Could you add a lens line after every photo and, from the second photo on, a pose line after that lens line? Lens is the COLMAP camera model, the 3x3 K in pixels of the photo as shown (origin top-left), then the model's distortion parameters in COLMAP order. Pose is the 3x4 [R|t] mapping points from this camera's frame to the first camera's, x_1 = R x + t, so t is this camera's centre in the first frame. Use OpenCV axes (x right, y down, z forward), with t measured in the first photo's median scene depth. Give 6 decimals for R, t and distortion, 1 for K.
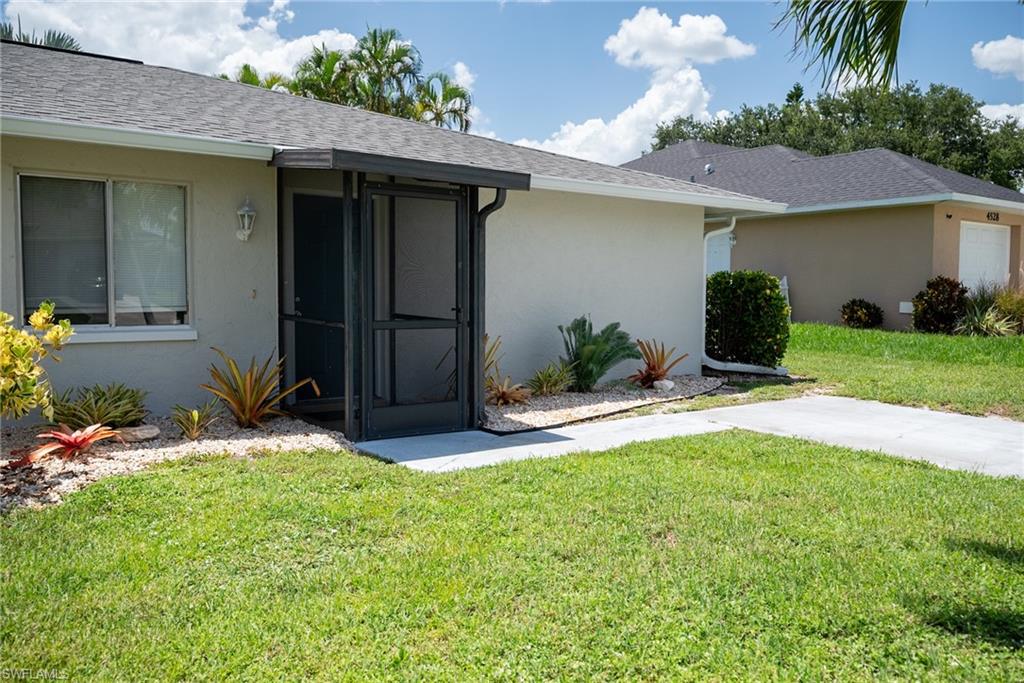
lens RADIAL K [[815.3, 0, 512.0], [0, 815.3, 341.5], [0, 0, 1]] dist [-0.000355, -0.001473]
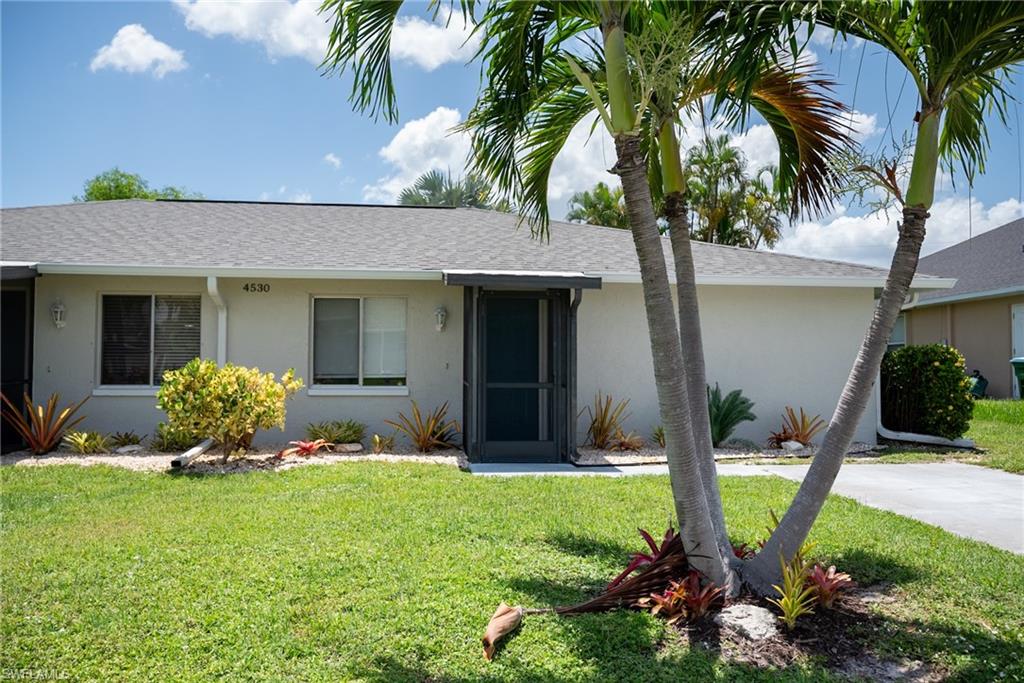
lens RADIAL K [[815.3, 0, 512.0], [0, 815.3, 341.5], [0, 0, 1]] dist [-0.000355, -0.001473]
pose [[0.860280, -0.023199, -0.509294, 0.574159], [-0.029505, 0.995024, -0.095163, 0.037422], [0.508968, 0.096893, 0.855315, -0.238510]]
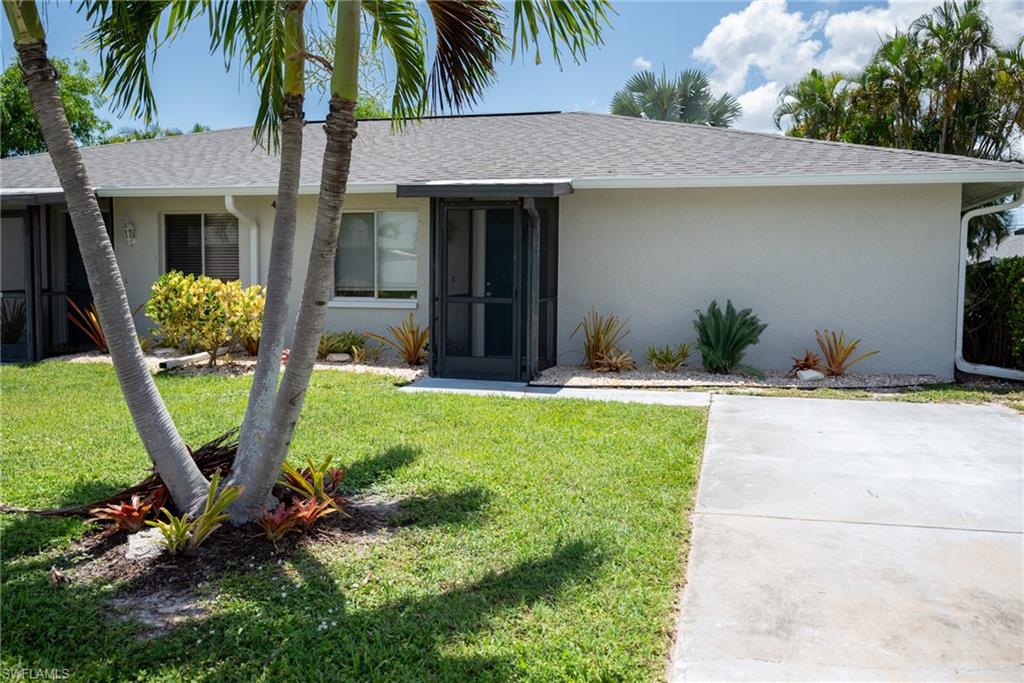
lens RADIAL K [[832.6, 0, 519.4], [0, 832.6, 343.4], [0, 0, 1]] dist [0.003549, -0.005896]
pose [[0.631481, 0.055648, -0.773392, 0.972752], [-0.055046, 0.998122, 0.026873, 0.010478], [0.773435, 0.025602, 0.633359, 0.139505]]
